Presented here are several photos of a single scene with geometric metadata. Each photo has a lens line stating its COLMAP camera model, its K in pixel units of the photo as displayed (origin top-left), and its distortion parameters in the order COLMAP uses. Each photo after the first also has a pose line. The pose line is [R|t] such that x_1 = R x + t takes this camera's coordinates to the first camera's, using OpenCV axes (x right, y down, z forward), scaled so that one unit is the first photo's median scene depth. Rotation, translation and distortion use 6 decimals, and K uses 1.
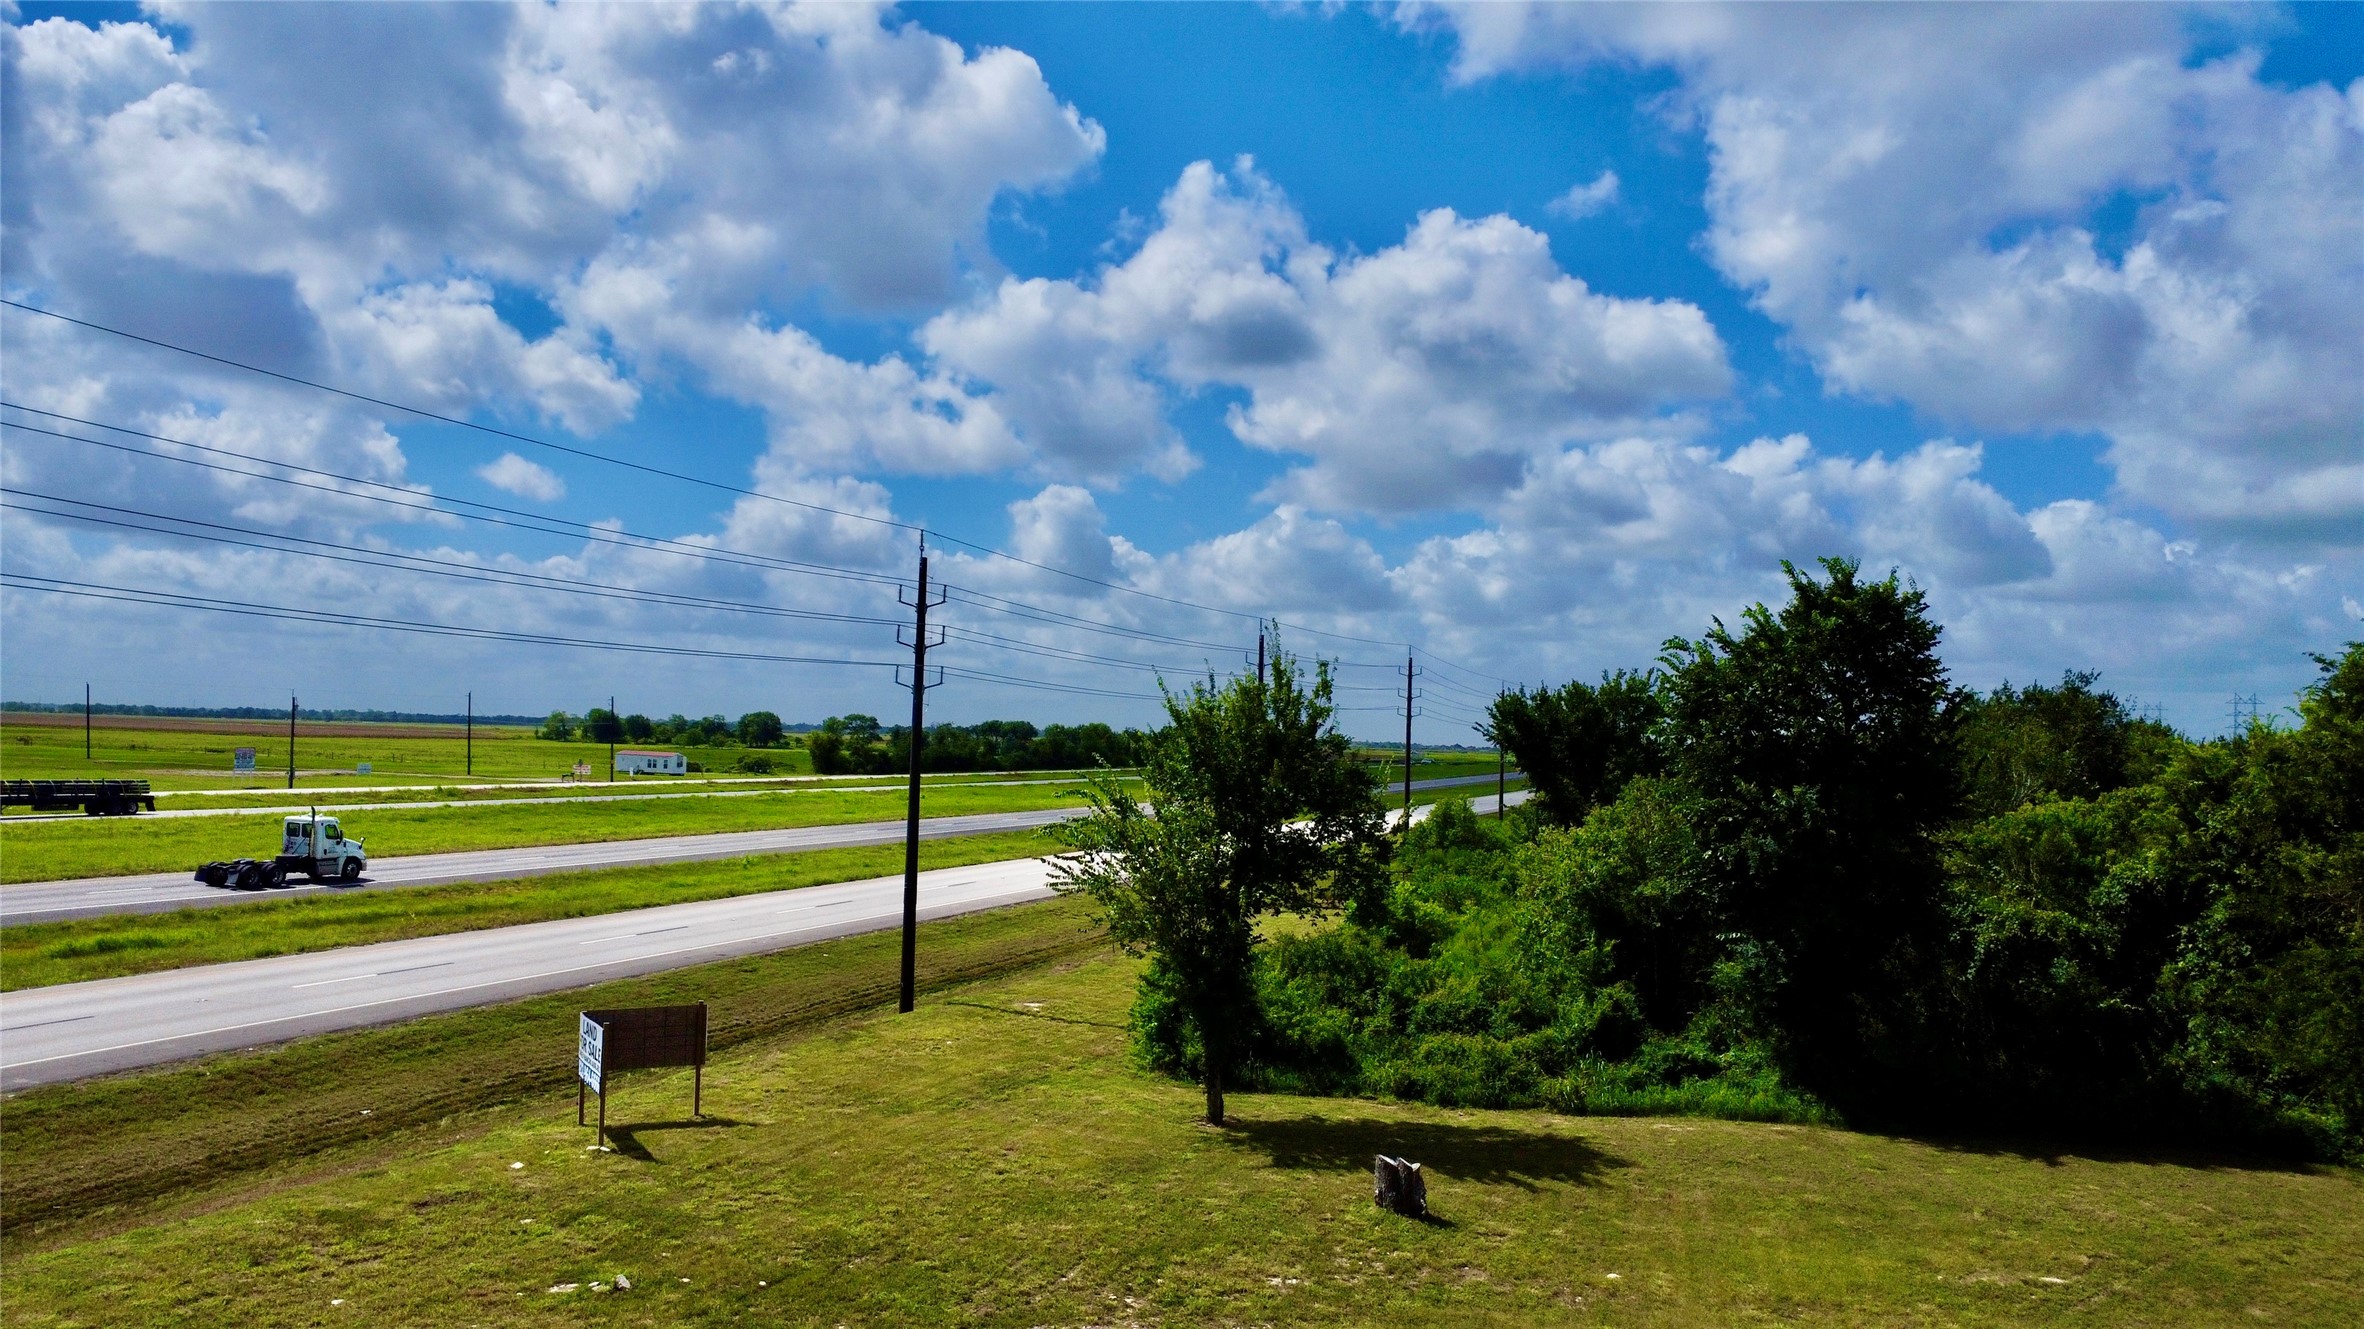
lens RADIAL K [[1761.8, 0, 1197.3], [0, 1761.8, 654.0], [0, 0, 1]] dist [-0.009700, -0.026378]
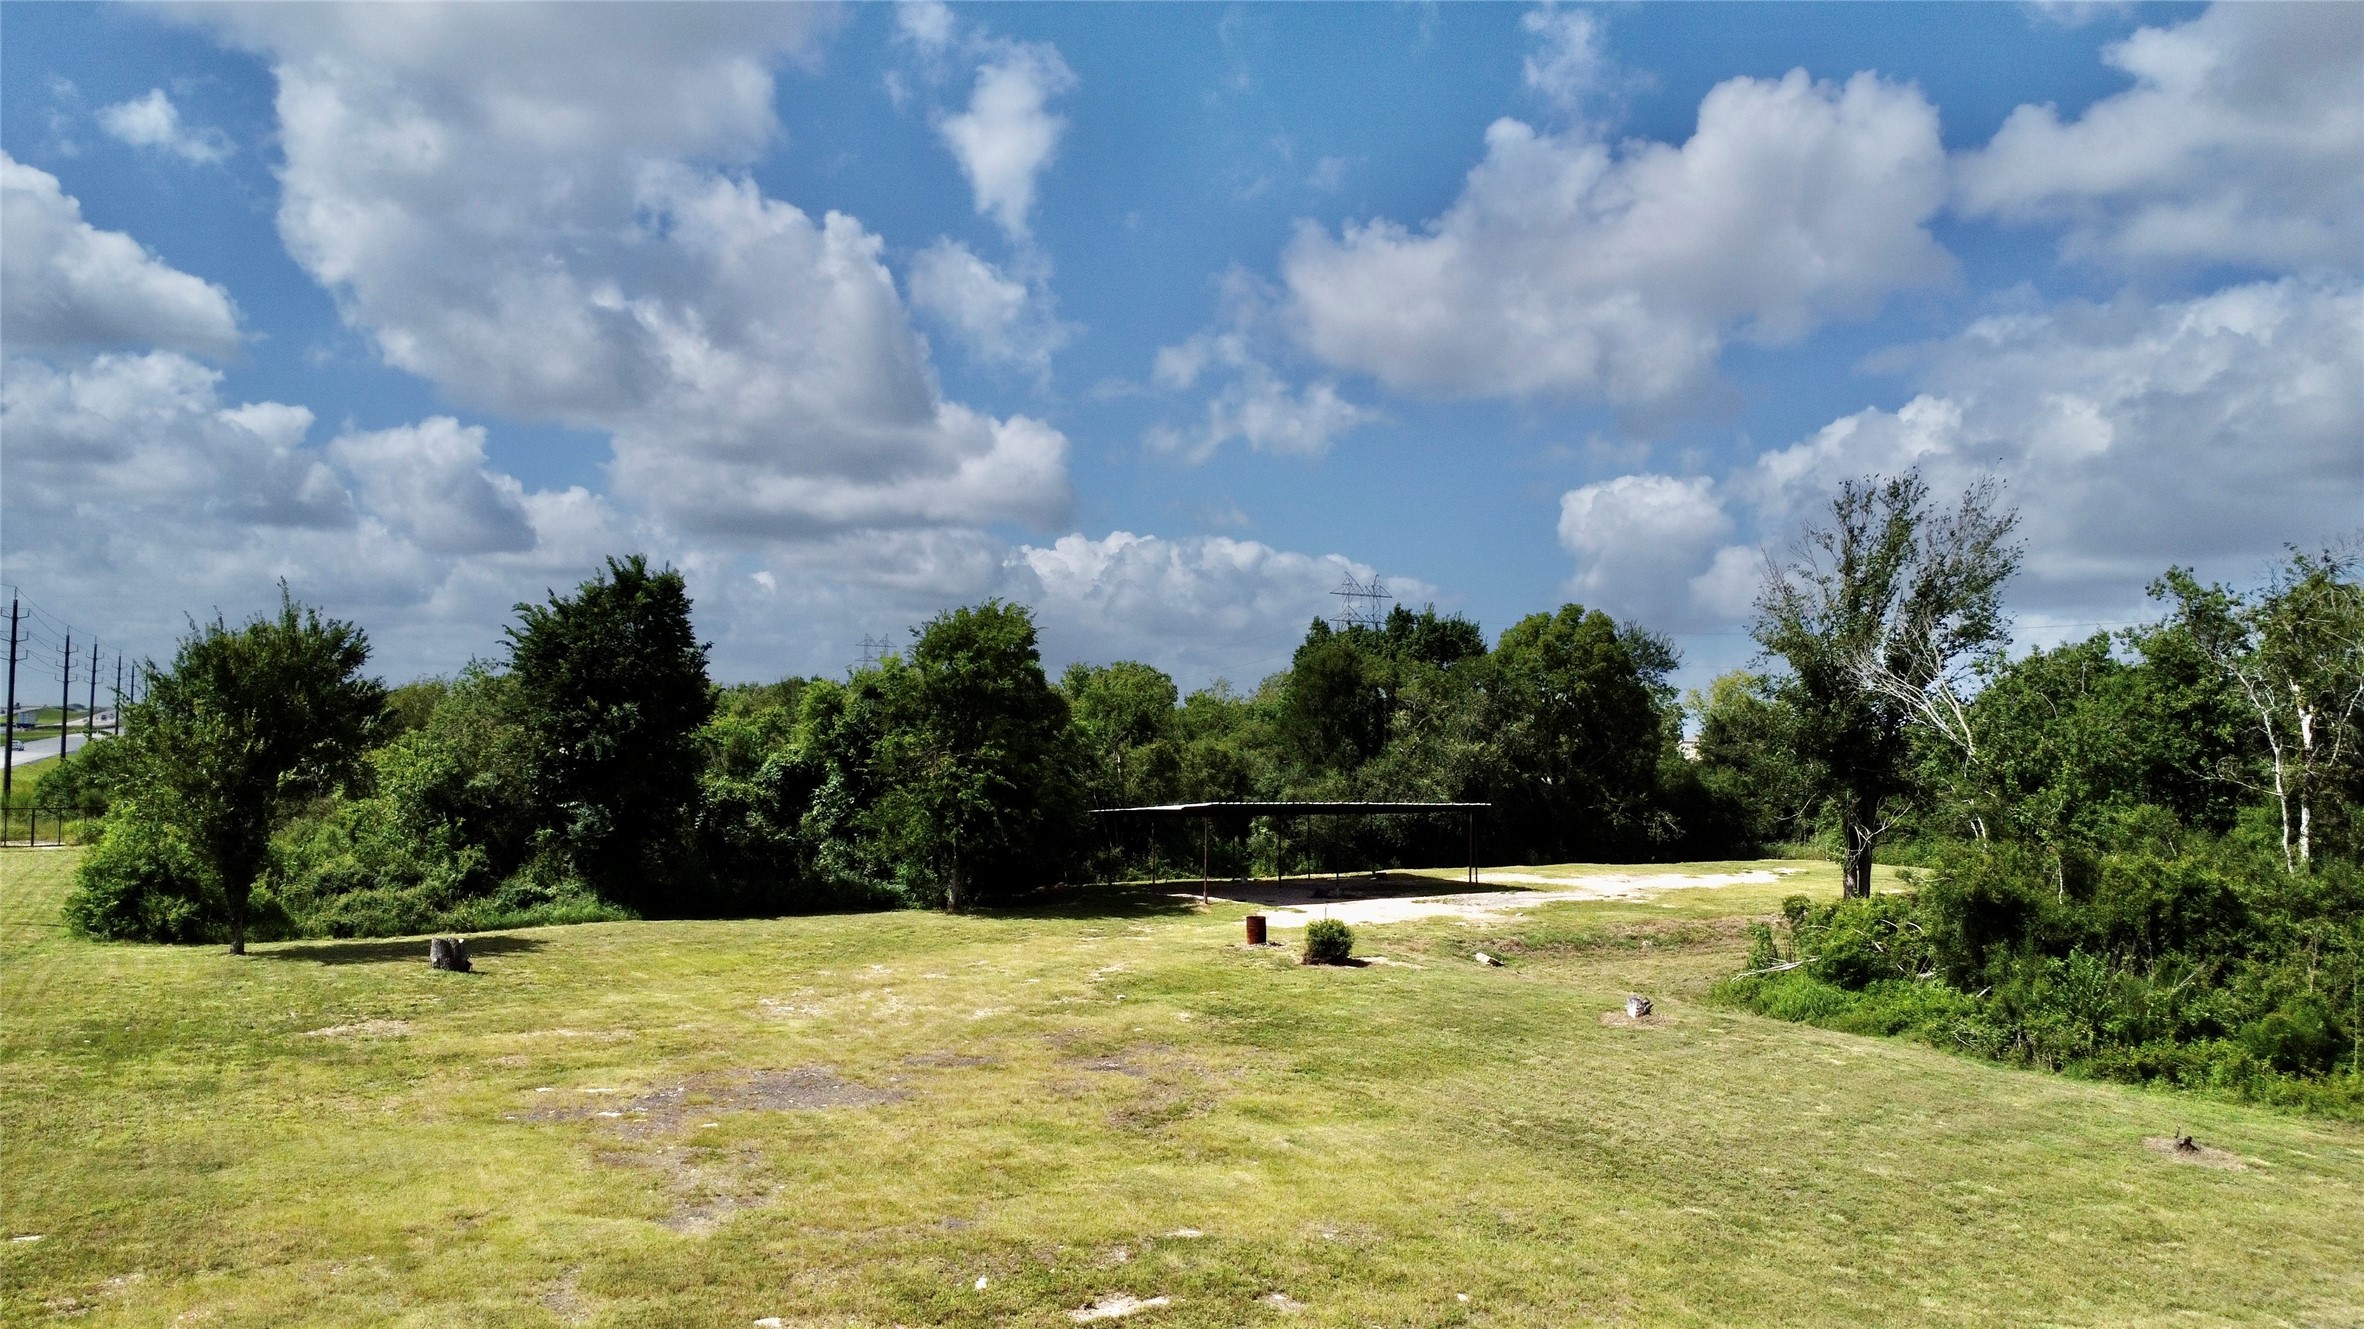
lens RADIAL K [[1761.8, 0, 1197.3], [0, 1761.8, 654.0], [0, 0, 1]] dist [-0.009700, -0.026378]
pose [[0.665851, 0.017265, 0.745885, -0.445786], [-0.032950, 0.999437, 0.006281, 0.005371], [-0.745357, -0.028759, 0.666045, -0.379184]]
